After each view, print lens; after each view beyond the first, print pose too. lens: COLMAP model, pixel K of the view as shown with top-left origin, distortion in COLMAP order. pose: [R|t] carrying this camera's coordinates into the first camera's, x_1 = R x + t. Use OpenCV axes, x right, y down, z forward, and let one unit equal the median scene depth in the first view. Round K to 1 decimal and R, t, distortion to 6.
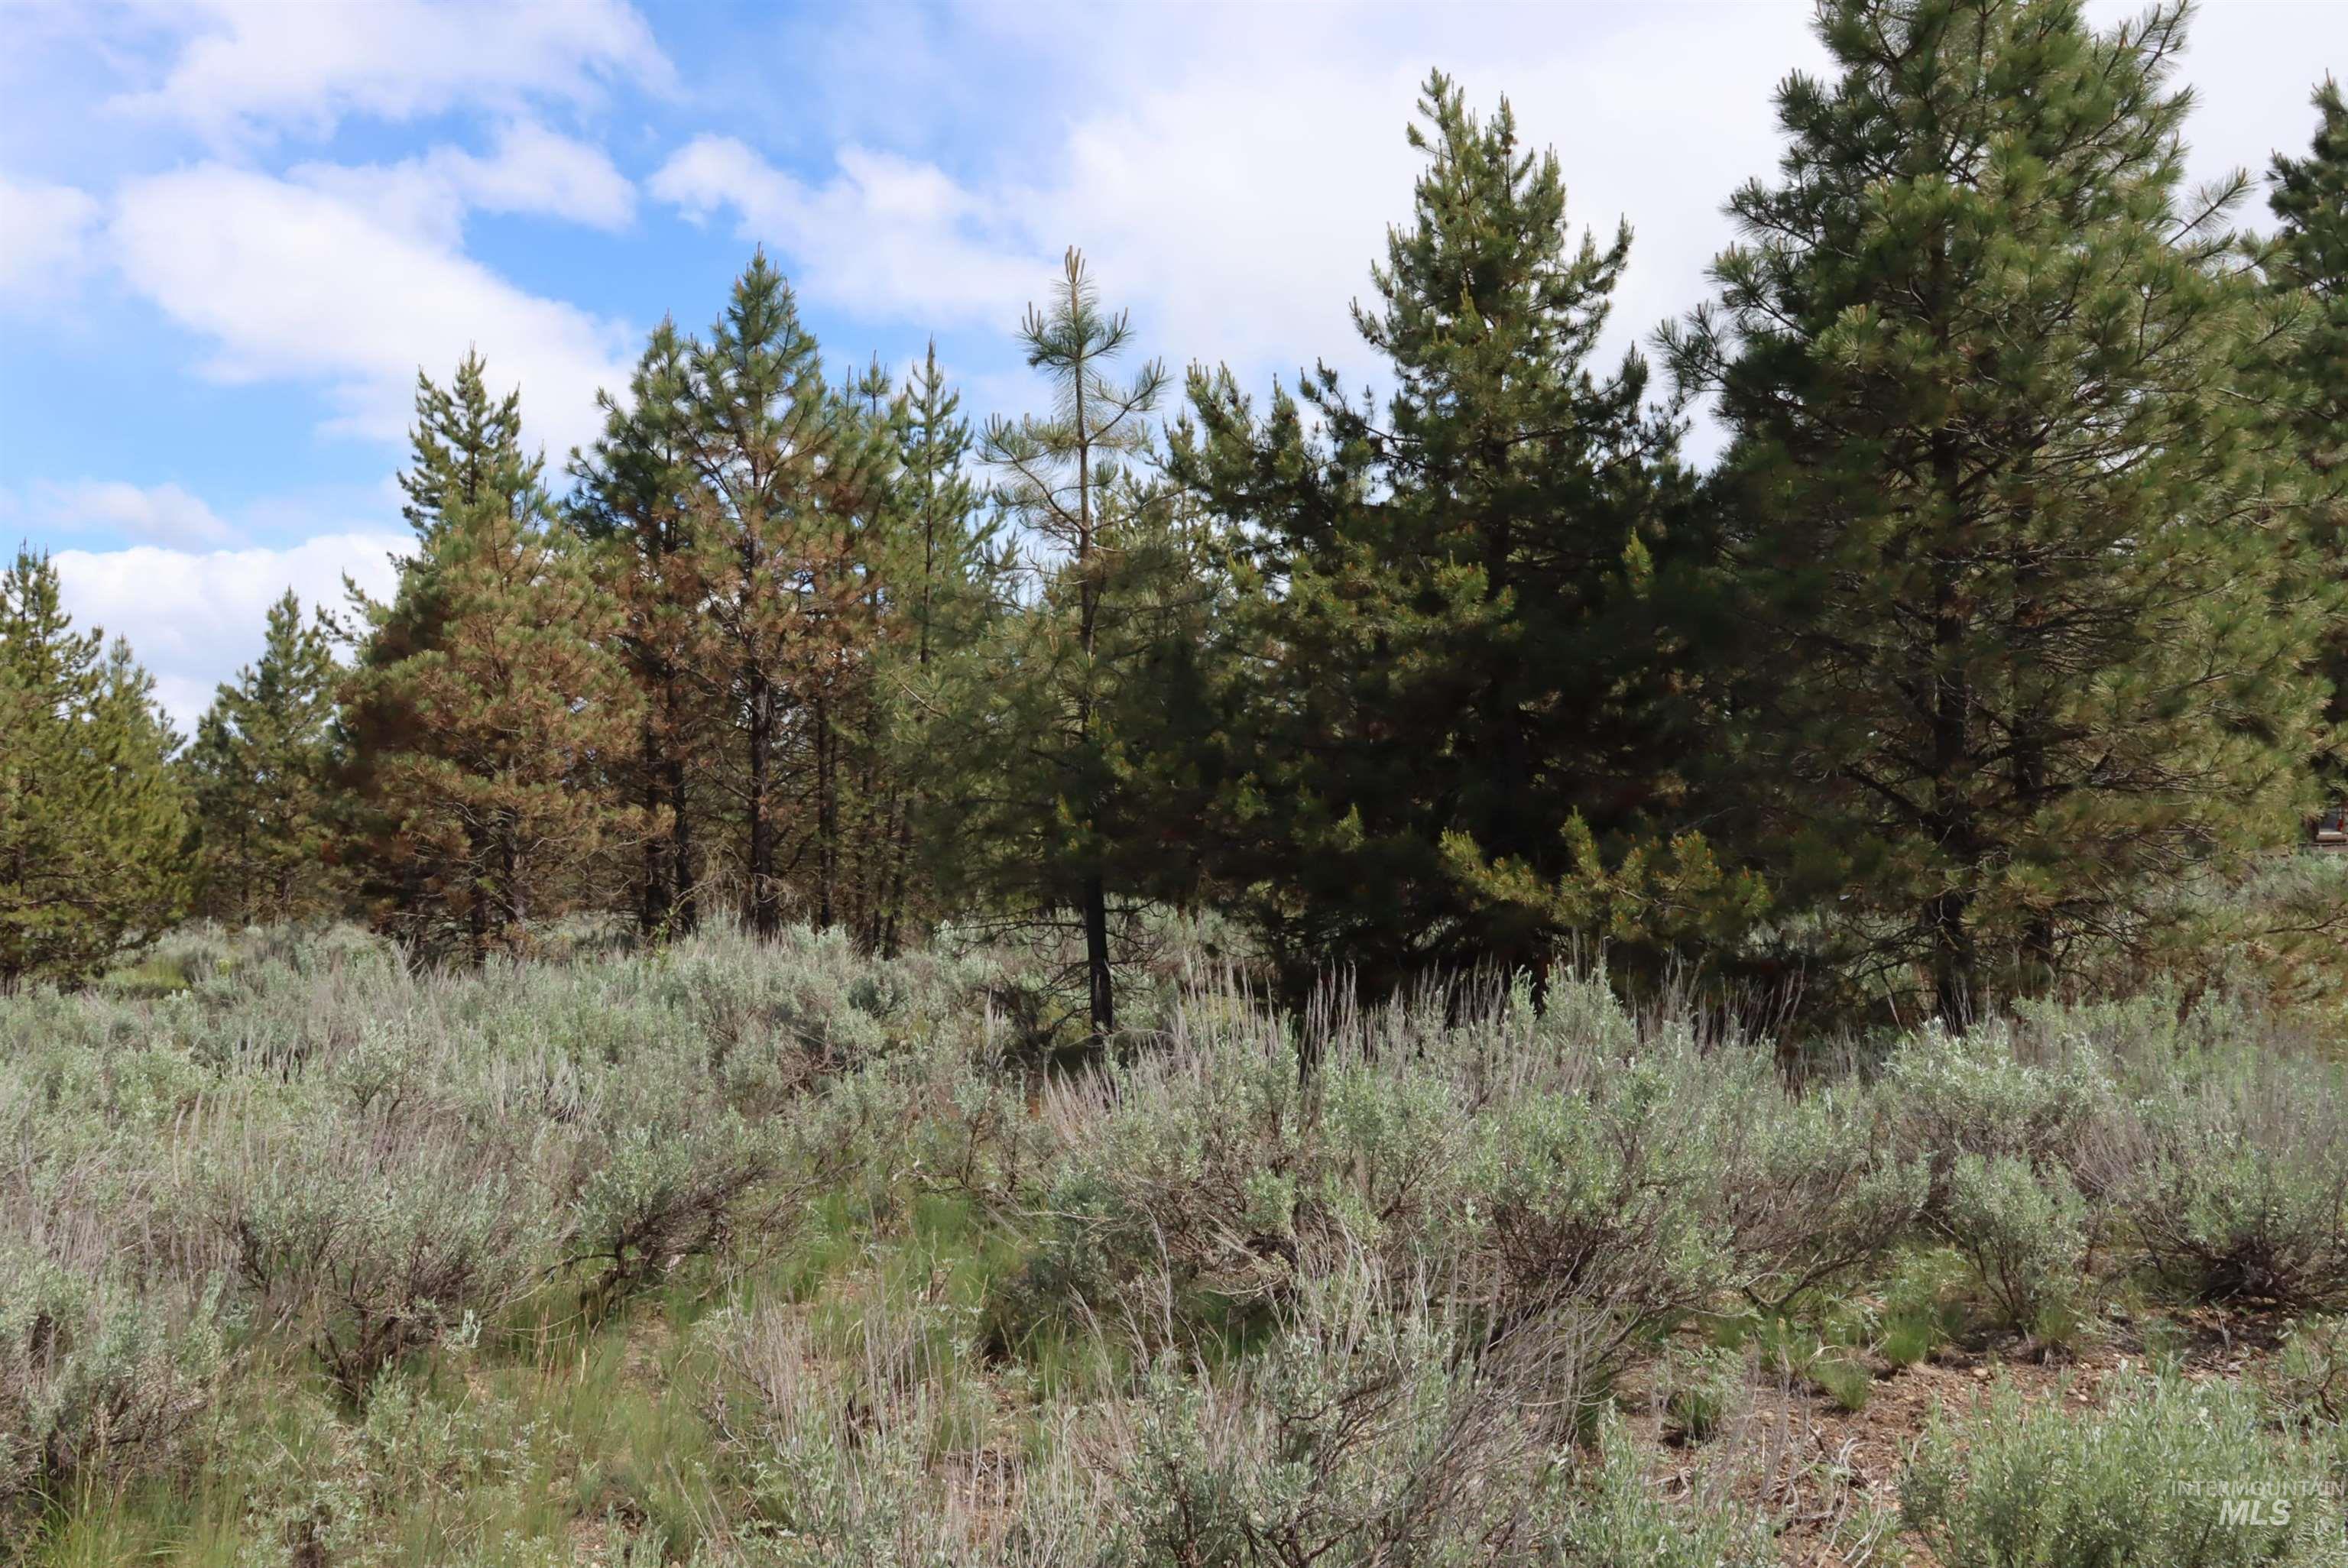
lens RADIAL K [[1948.7, 0, 1178.3], [0, 1948.7, 768.7], [0, 0, 1]] dist [-0.063395, 0.046720]
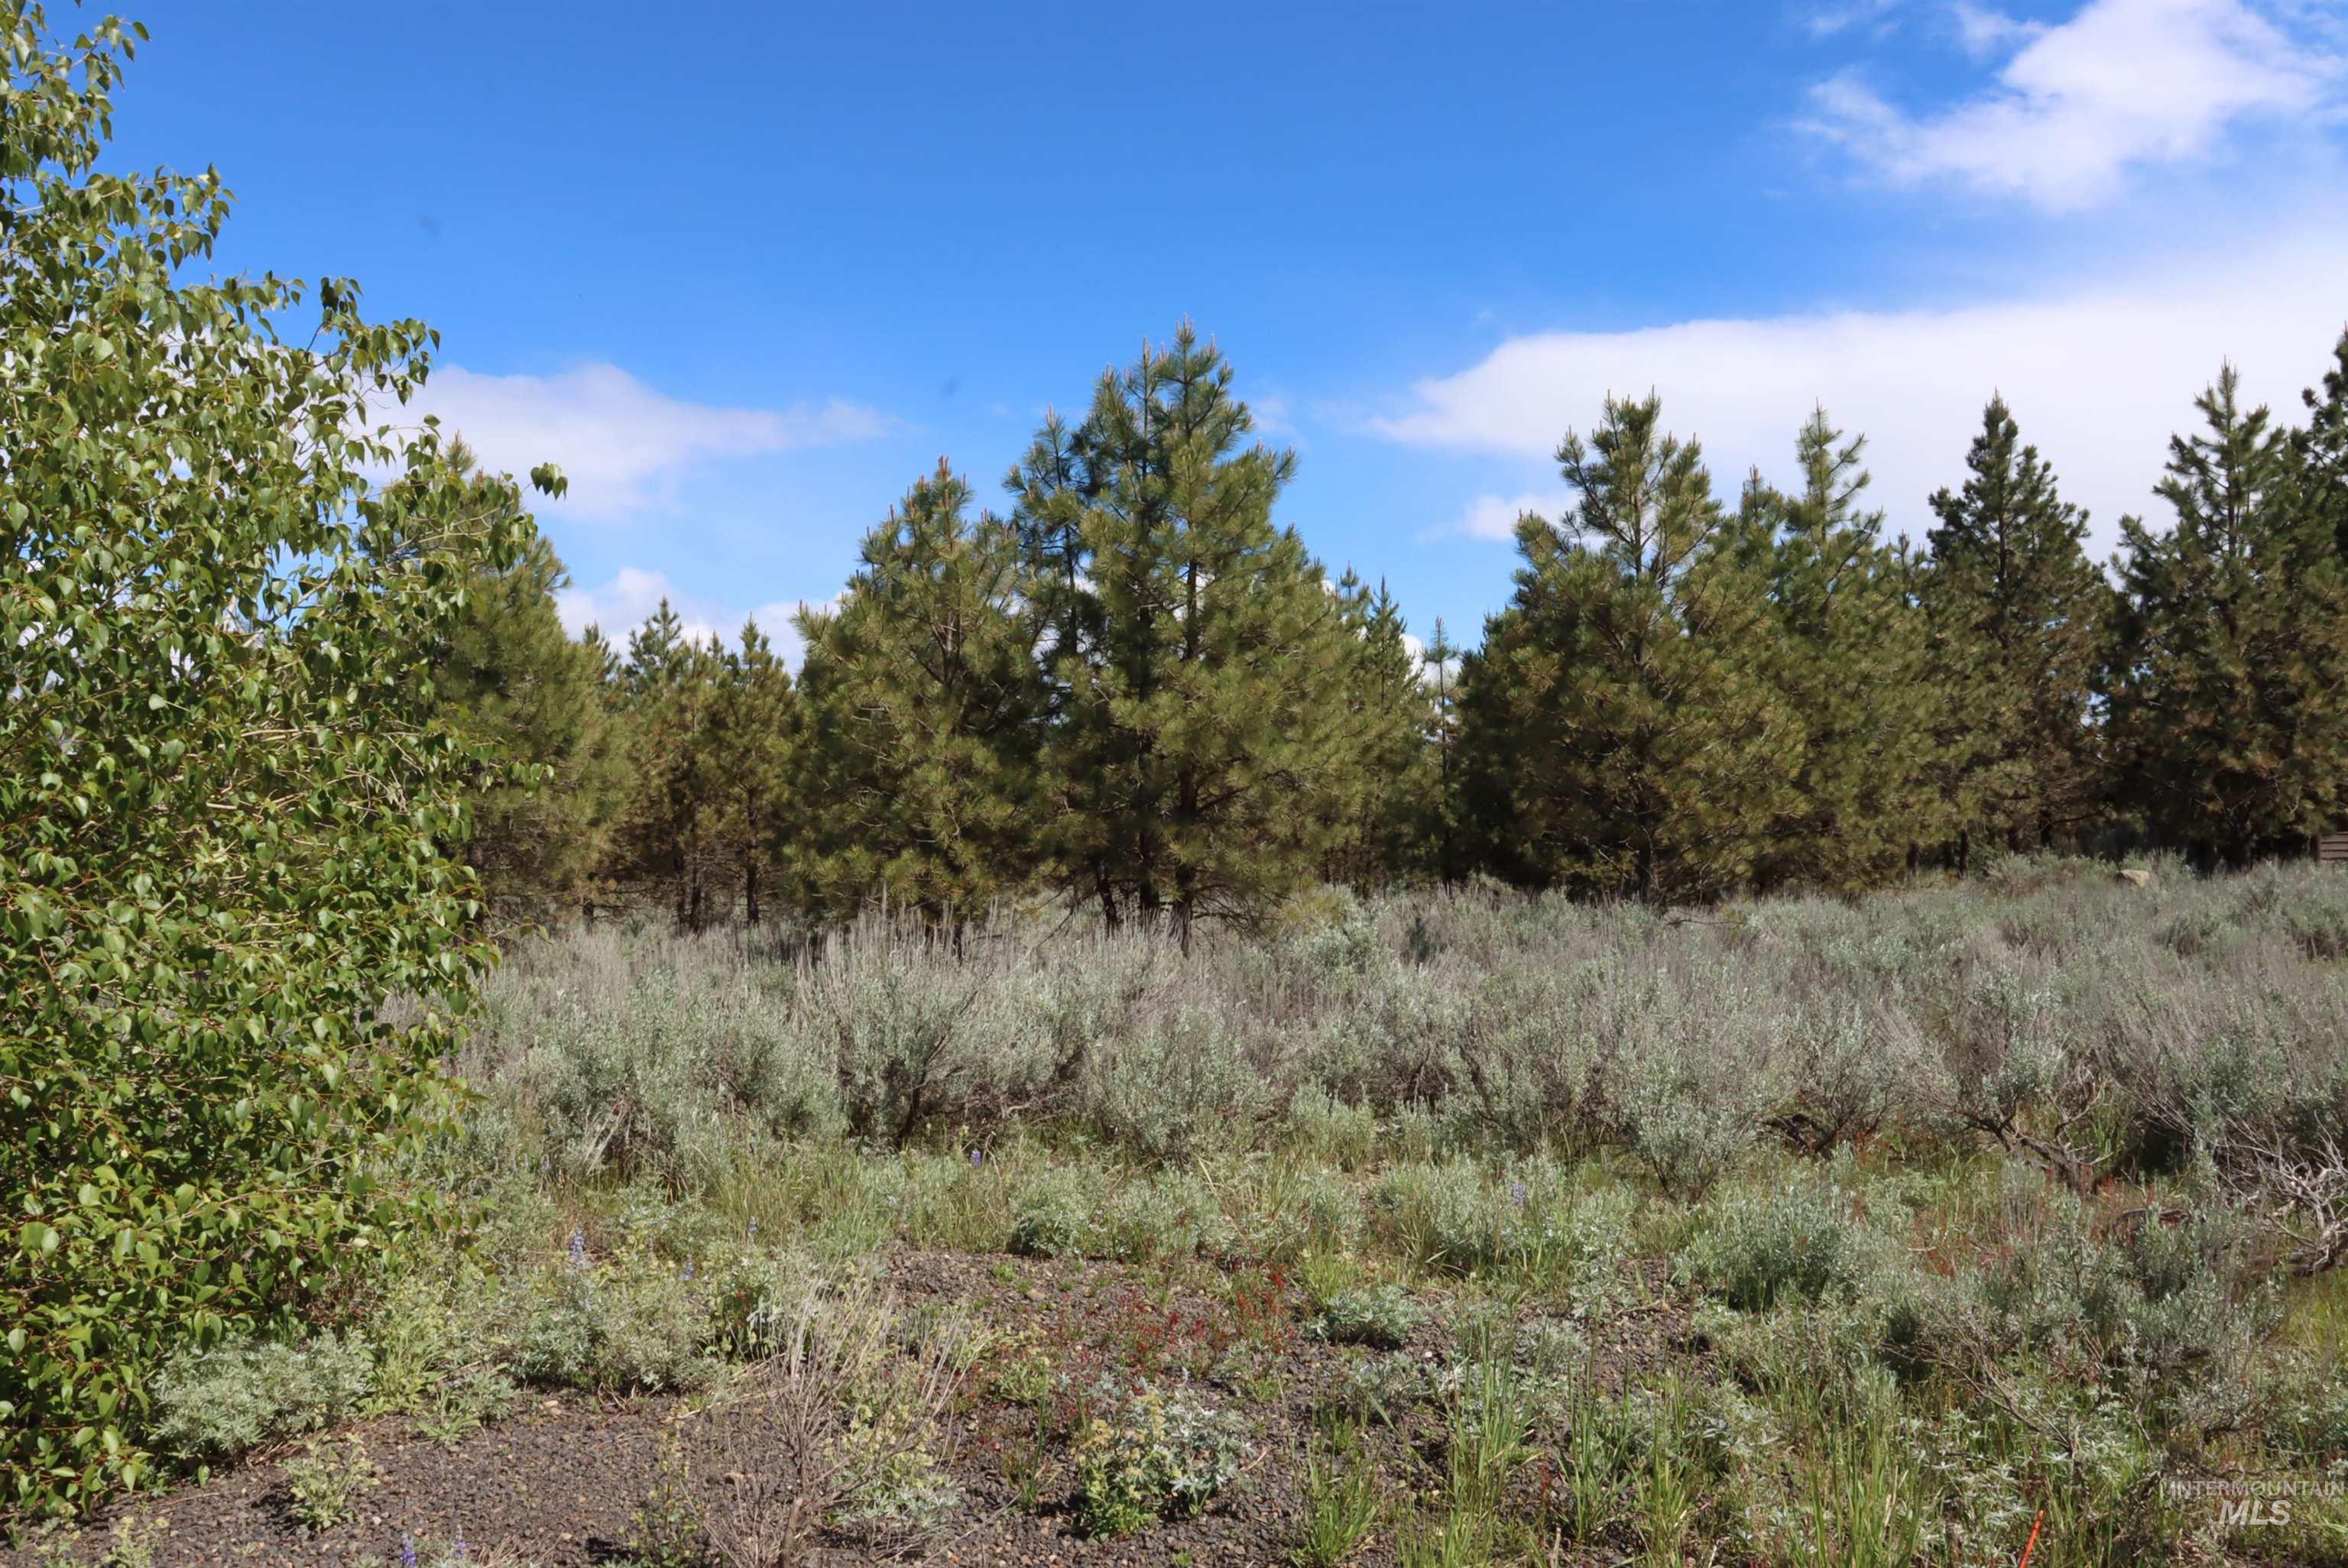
lens RADIAL K [[1948.7, 0, 1165.4], [0, 1948.7, 784.8], [0, 0, 1]] dist [-0.063395, 0.046720]
pose [[0.972152, -0.006102, -0.234274, 0.161319], [0.010128, 0.999821, 0.015982, -0.074803], [0.234134, -0.017910, 0.972039, -1.307327]]
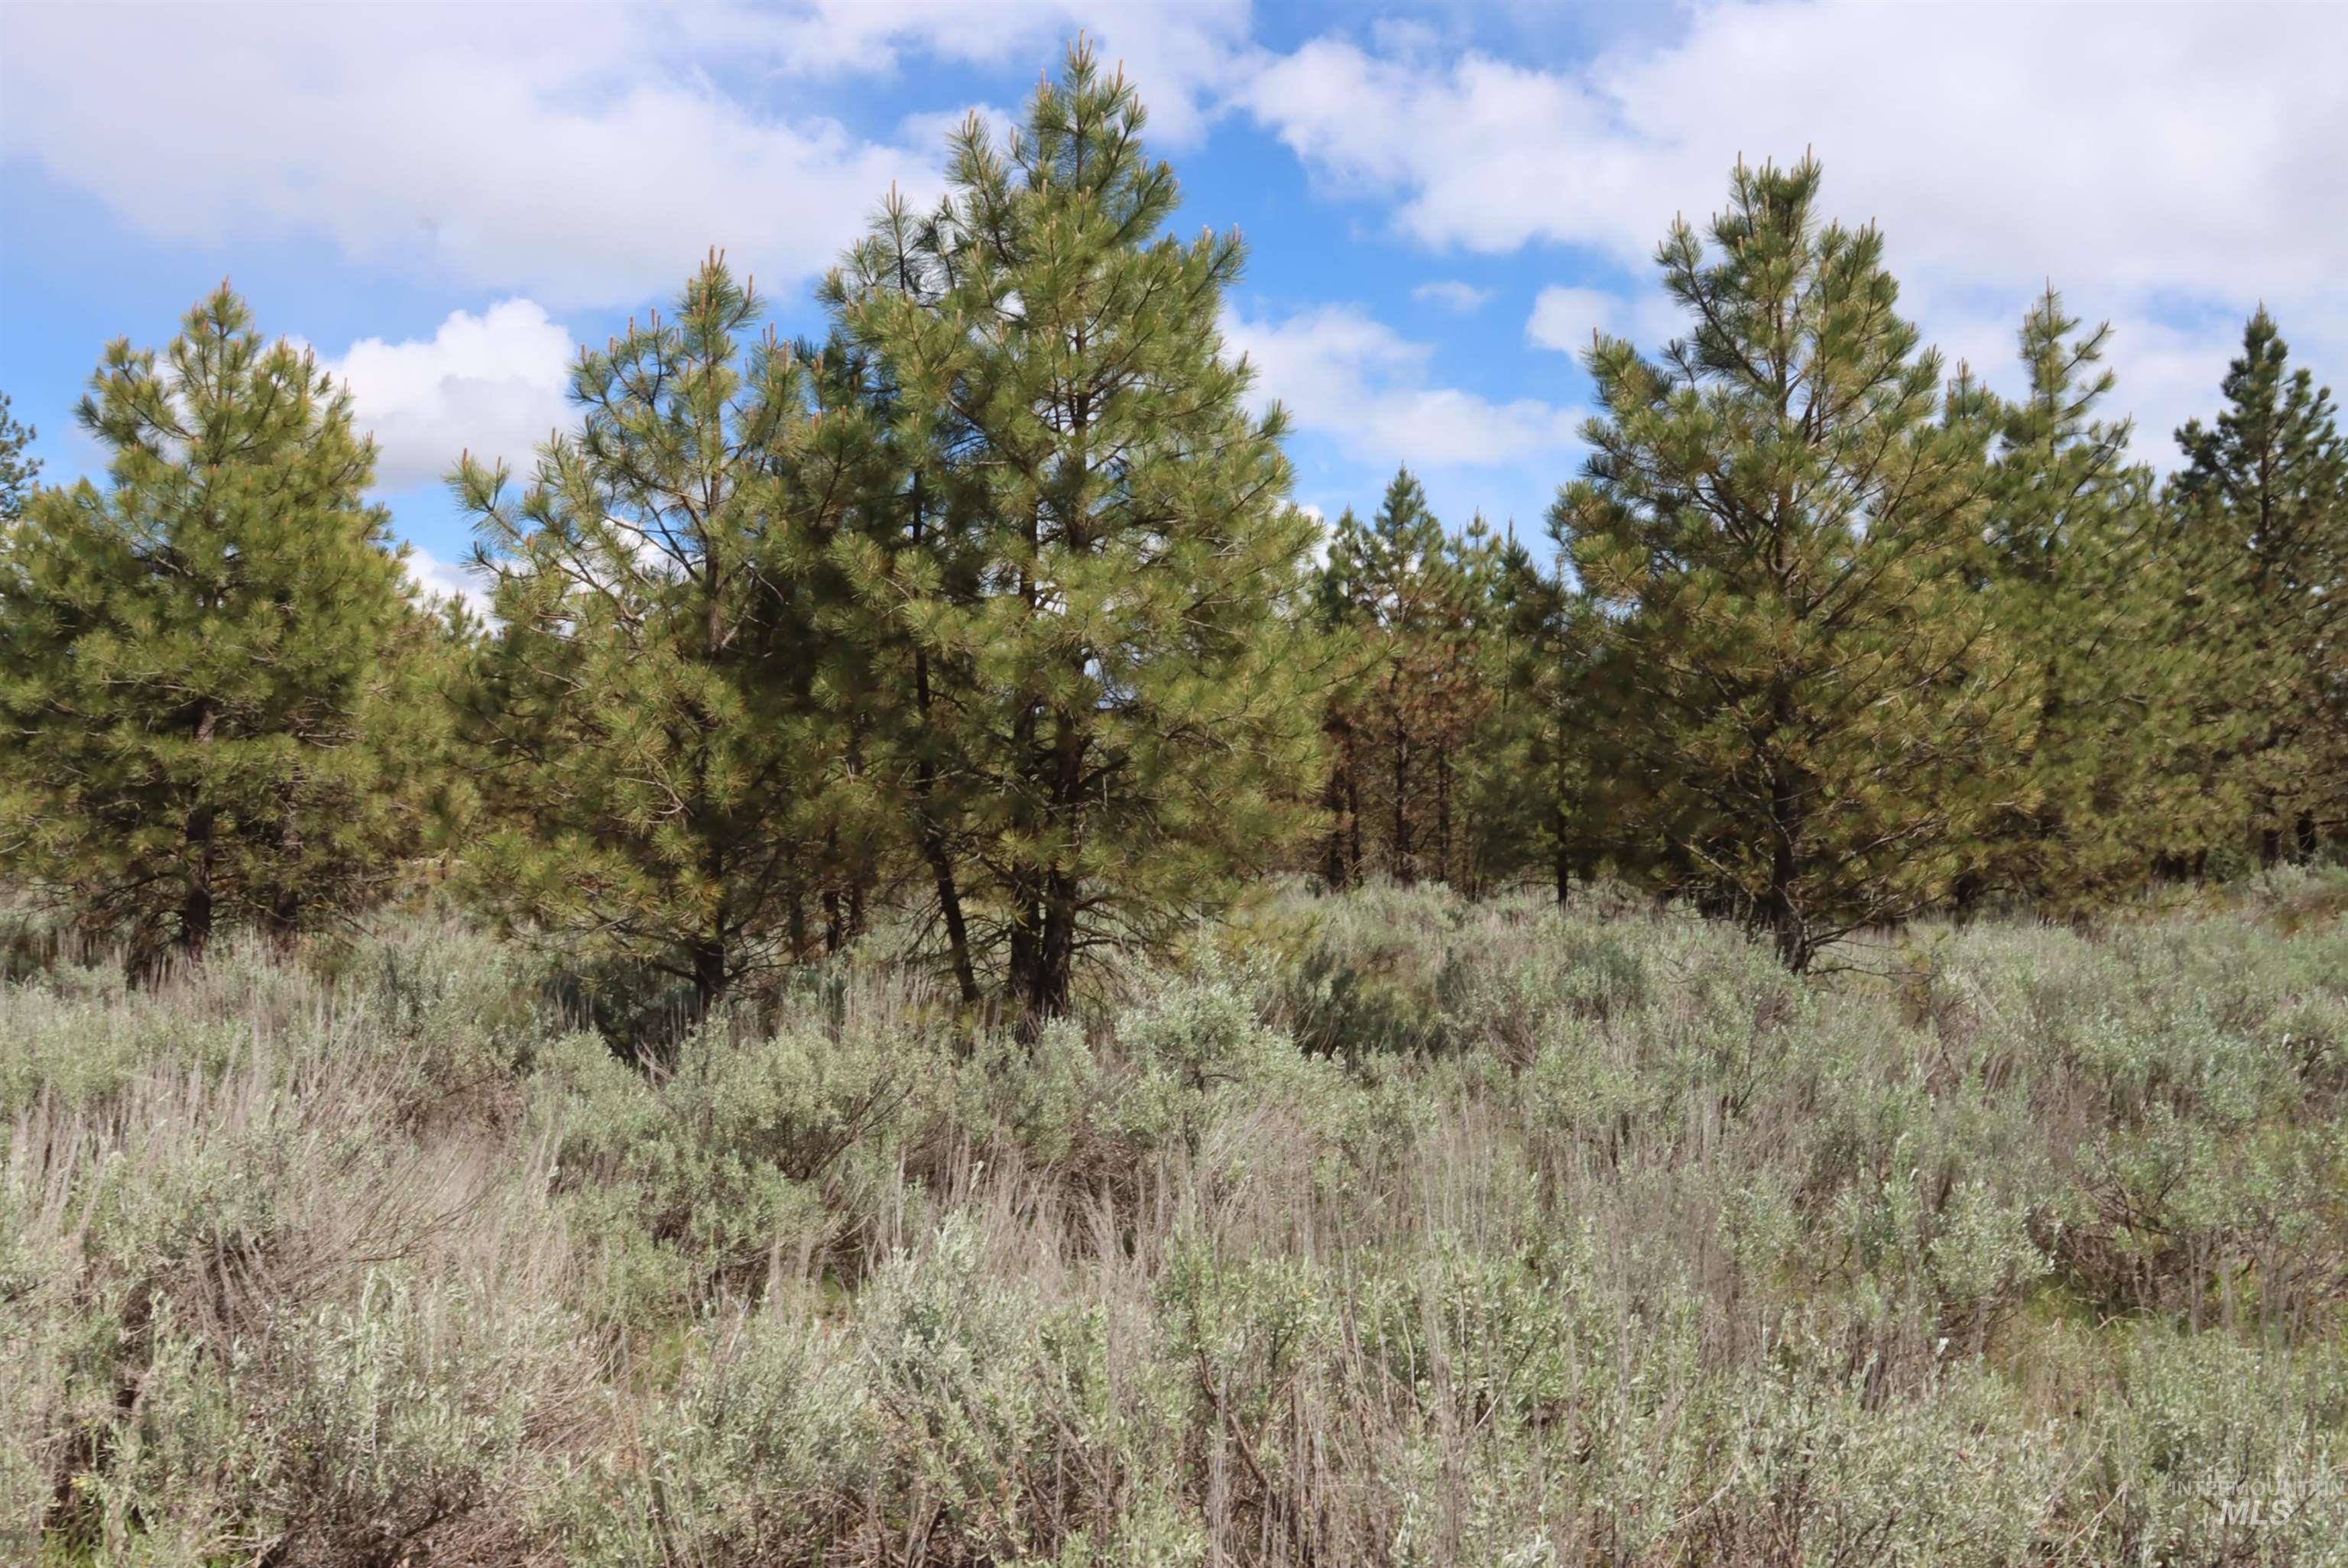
lens RADIAL K [[1948.7, 0, 1188.5], [0, 1948.7, 783.2], [0, 0, 1]] dist [-0.063395, 0.046720]
pose [[0.949930, 0.012437, -0.312216, 0.183047], [-0.005218, 0.999700, 0.023947, -0.060388], [0.312420, -0.021118, 0.949709, -0.893355]]
